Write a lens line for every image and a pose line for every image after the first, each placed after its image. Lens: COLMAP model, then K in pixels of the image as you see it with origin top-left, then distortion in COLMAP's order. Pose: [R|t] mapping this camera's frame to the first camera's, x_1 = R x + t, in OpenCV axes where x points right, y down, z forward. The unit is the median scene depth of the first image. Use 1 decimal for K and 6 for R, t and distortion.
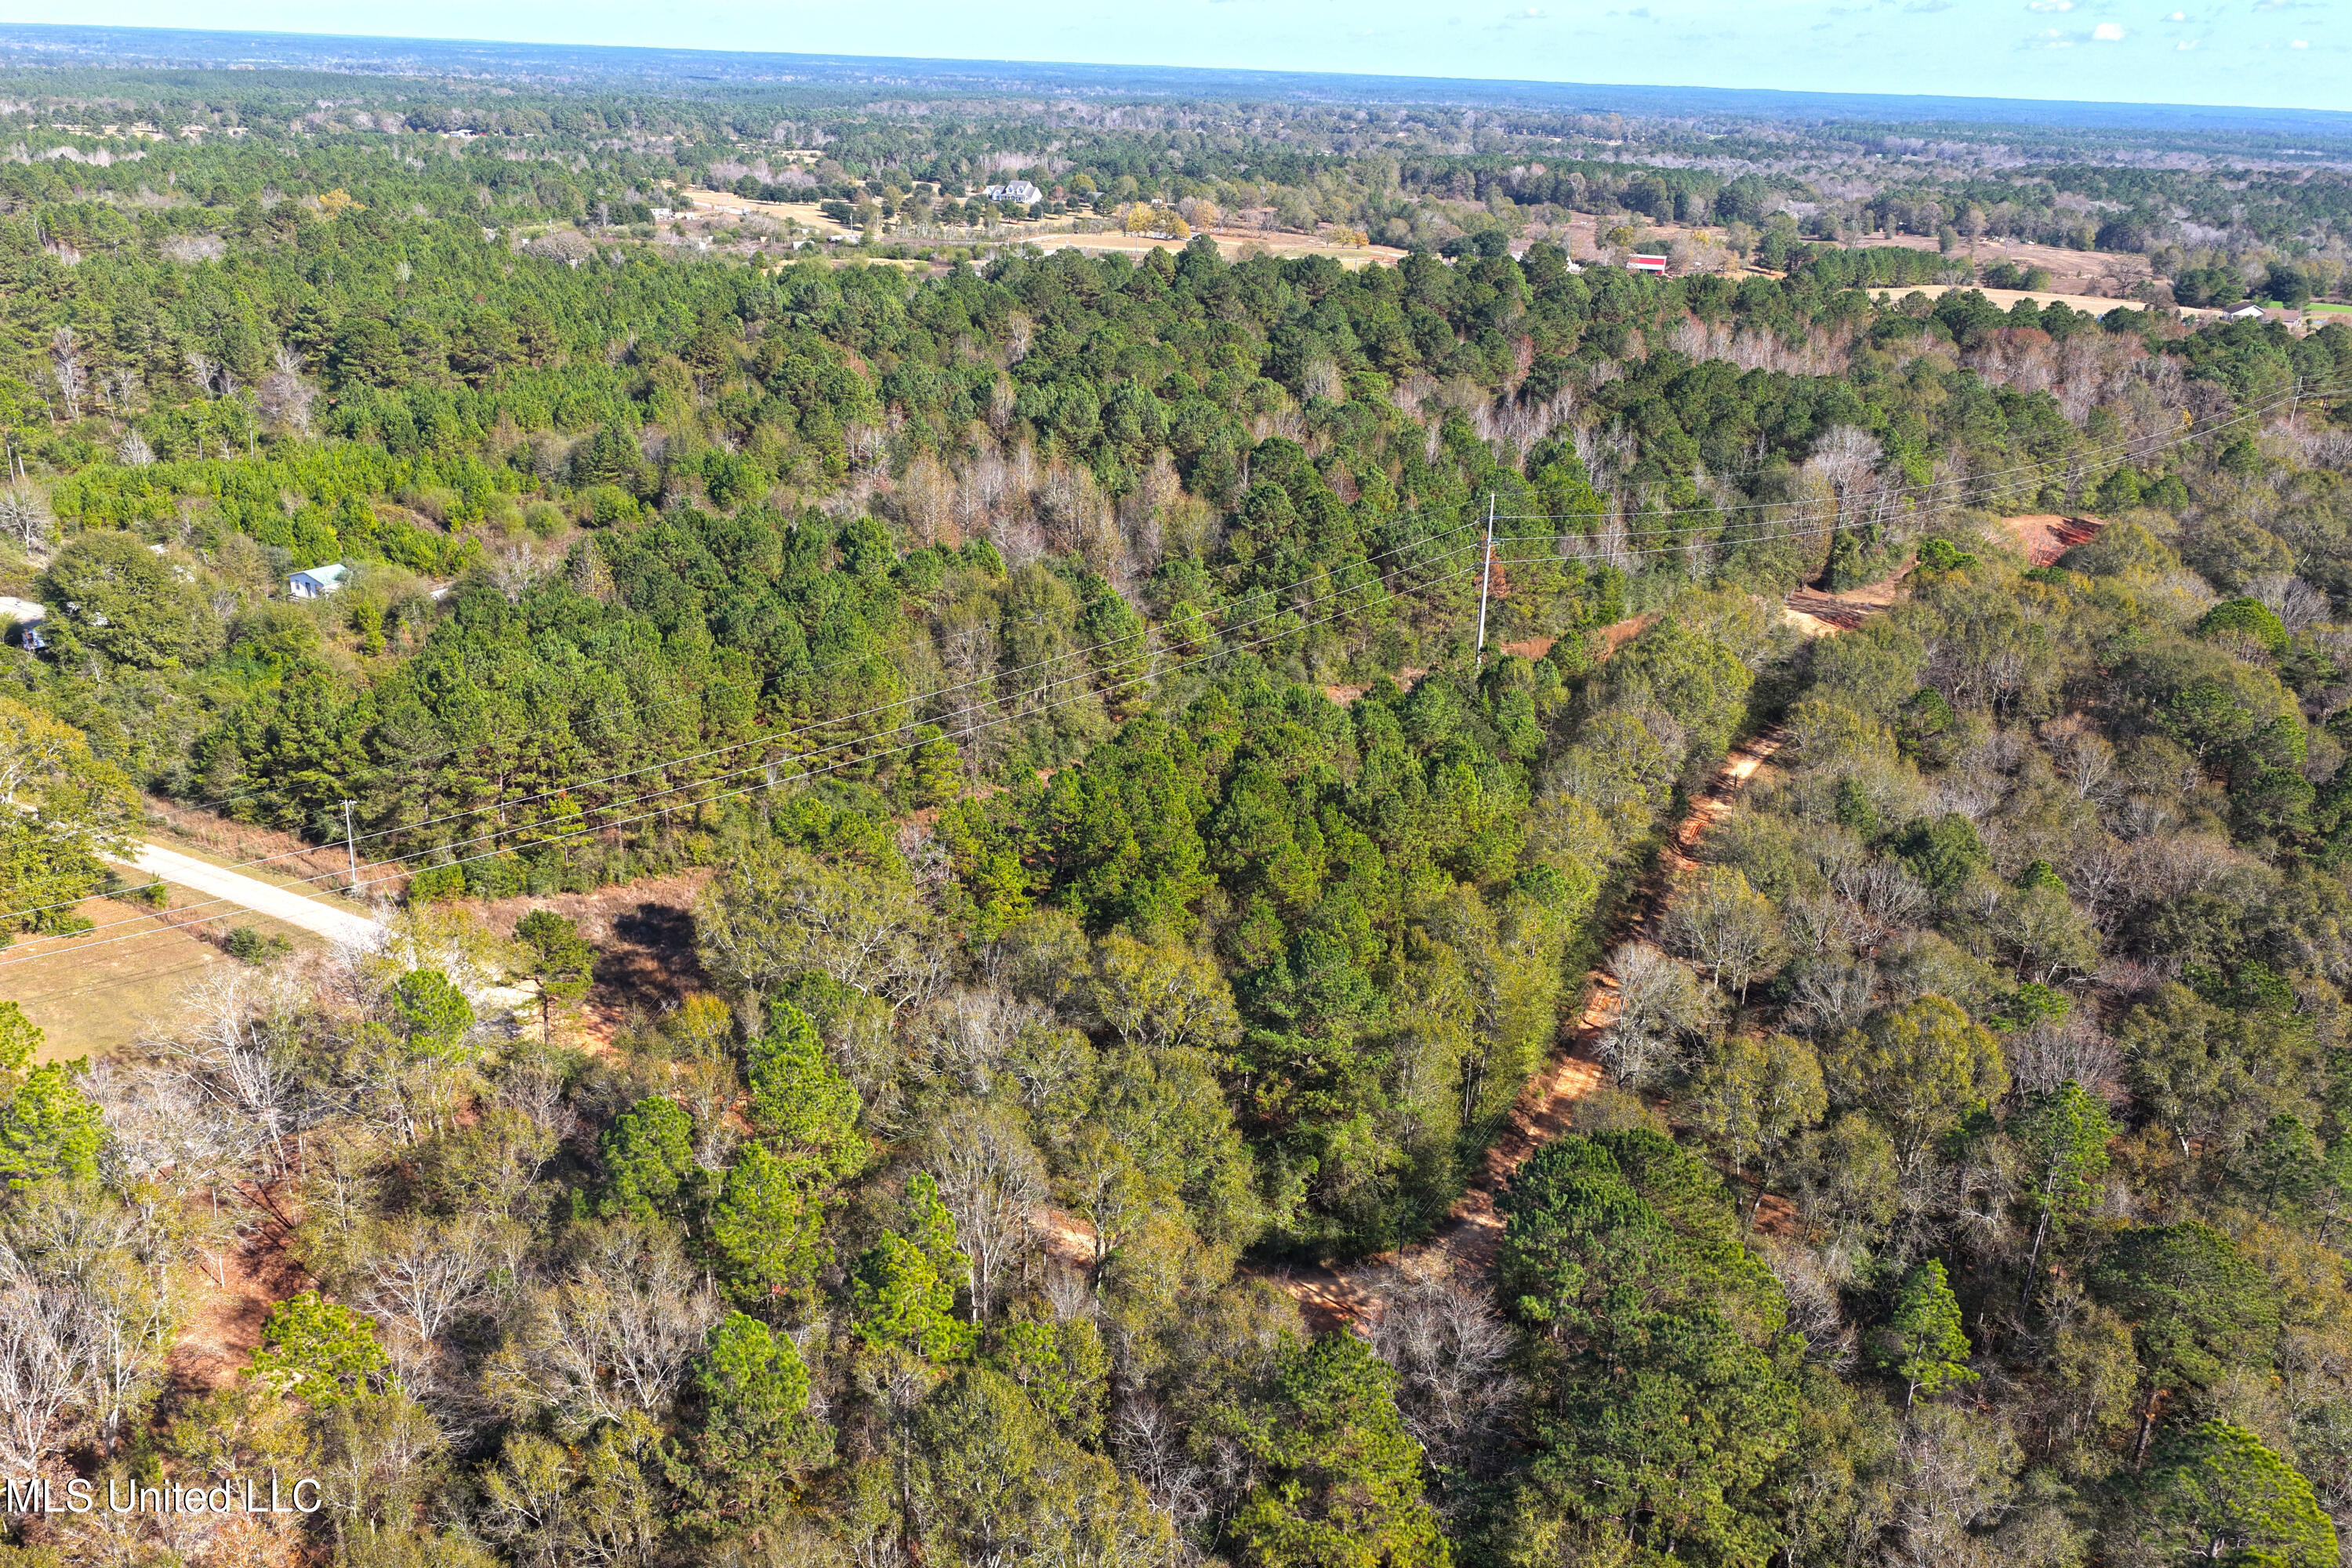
lens RADIAL K [[1947.1, 0, 1187.1], [0, 1947.1, 813.4], [0, 0, 1]] dist [-0.012062, 0.038585]
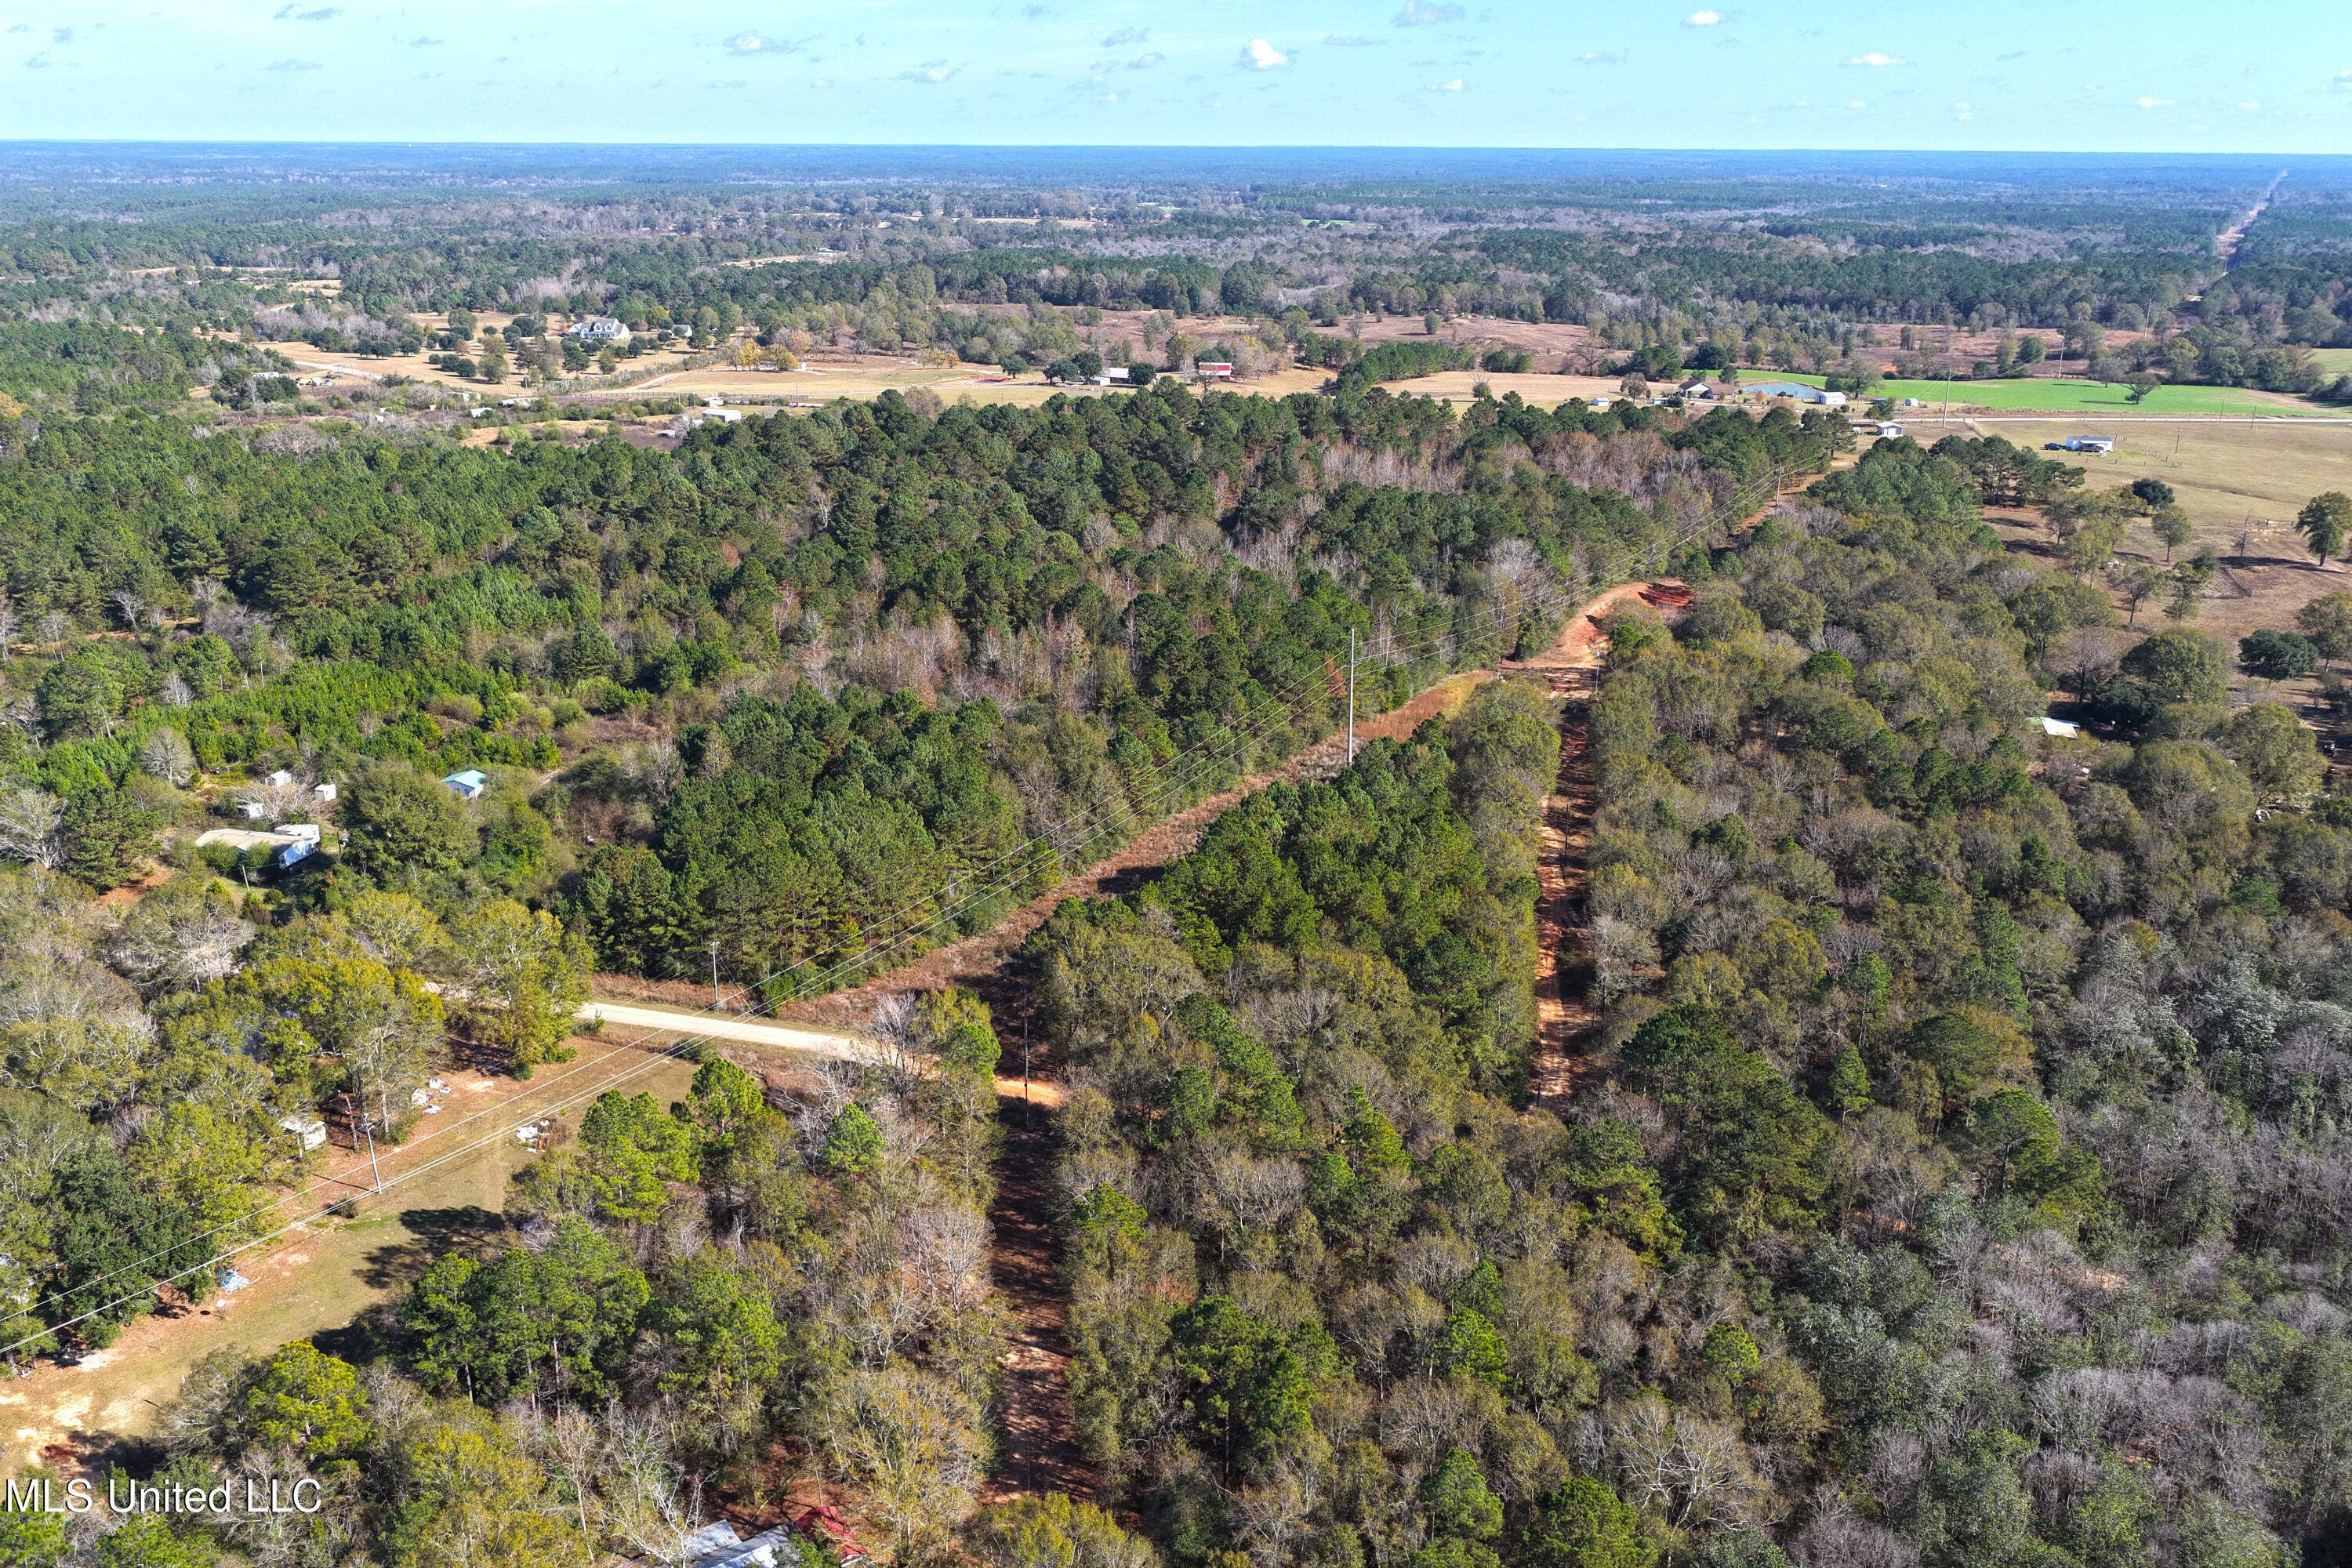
lens RADIAL K [[1947.1, 0, 1187.1], [0, 1947.1, 813.4], [0, 0, 1]] dist [-0.012062, 0.038585]
pose [[0.960466, -0.120359, 0.251034, -0.383619], [0.127593, 0.991746, -0.012682, -0.032006], [-0.247436, 0.044211, 0.967895, -0.392411]]
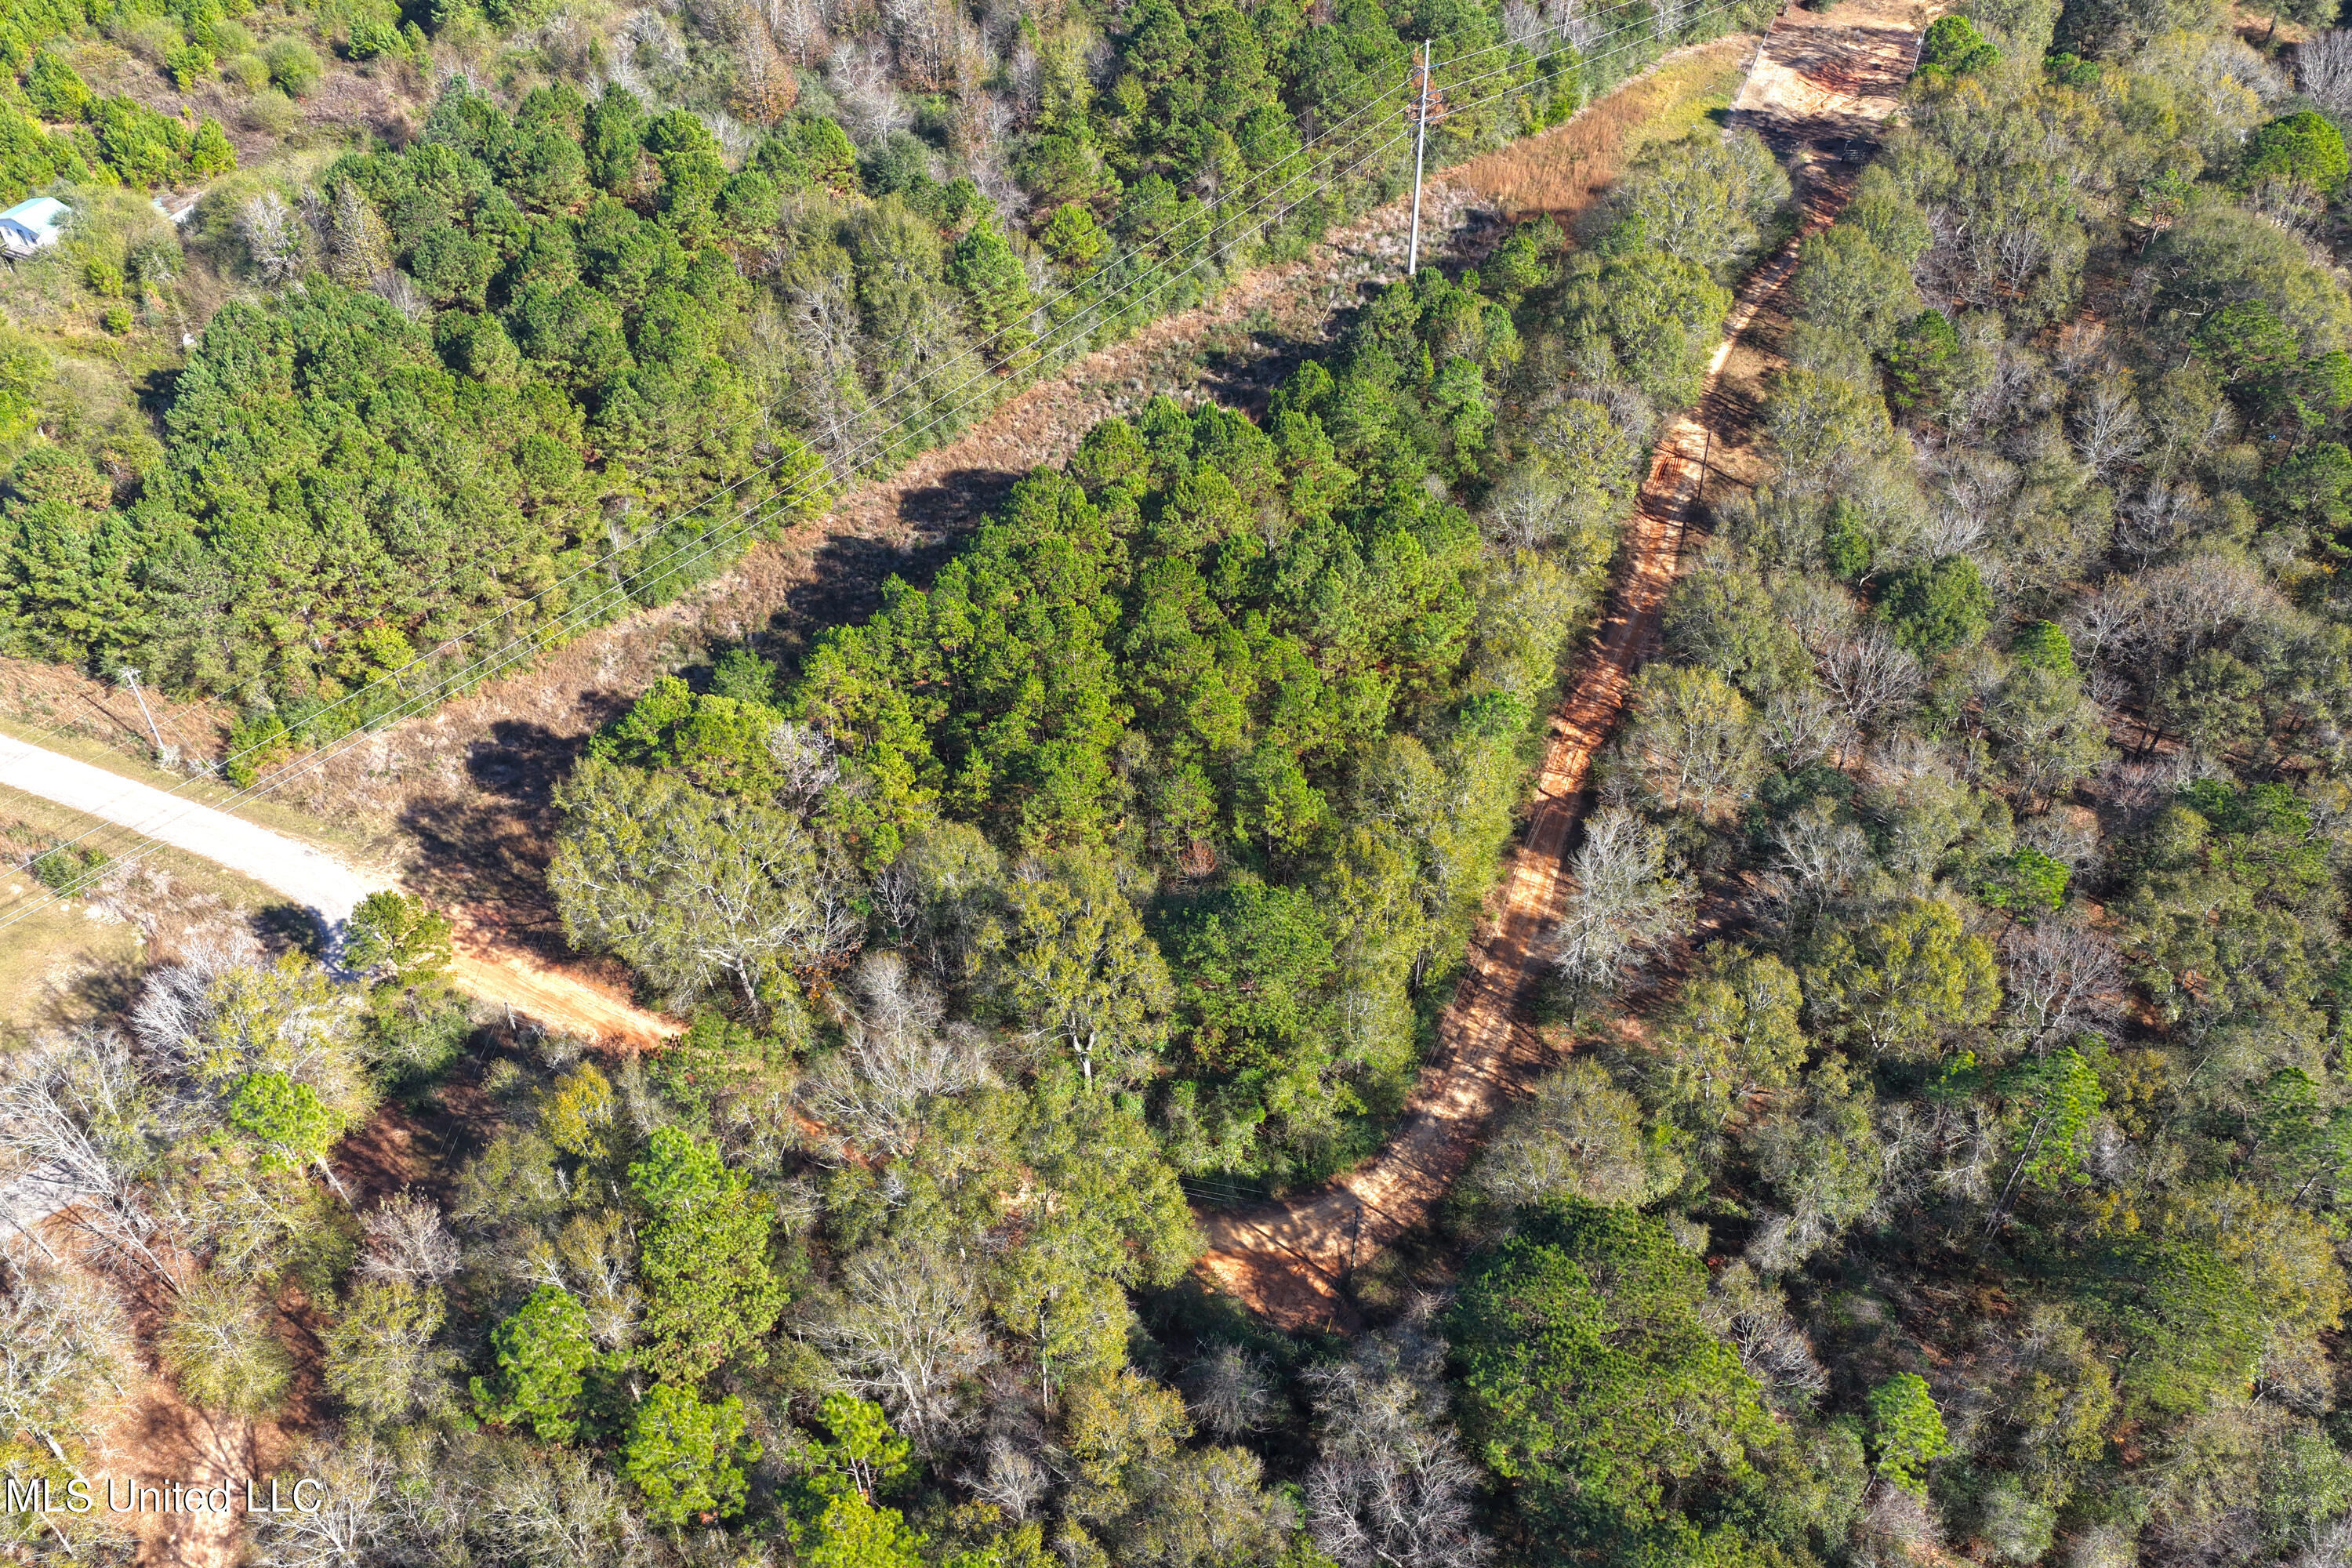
lens RADIAL K [[1947.1, 0, 1187.1], [0, 1947.1, 813.4], [0, 0, 1]] dist [-0.012062, 0.038585]
pose [[0.996783, -0.078238, 0.017366, 0.017099], [0.065330, 0.918758, 0.389379, -0.219844], [-0.046419, -0.386992, 0.920914, 0.129822]]
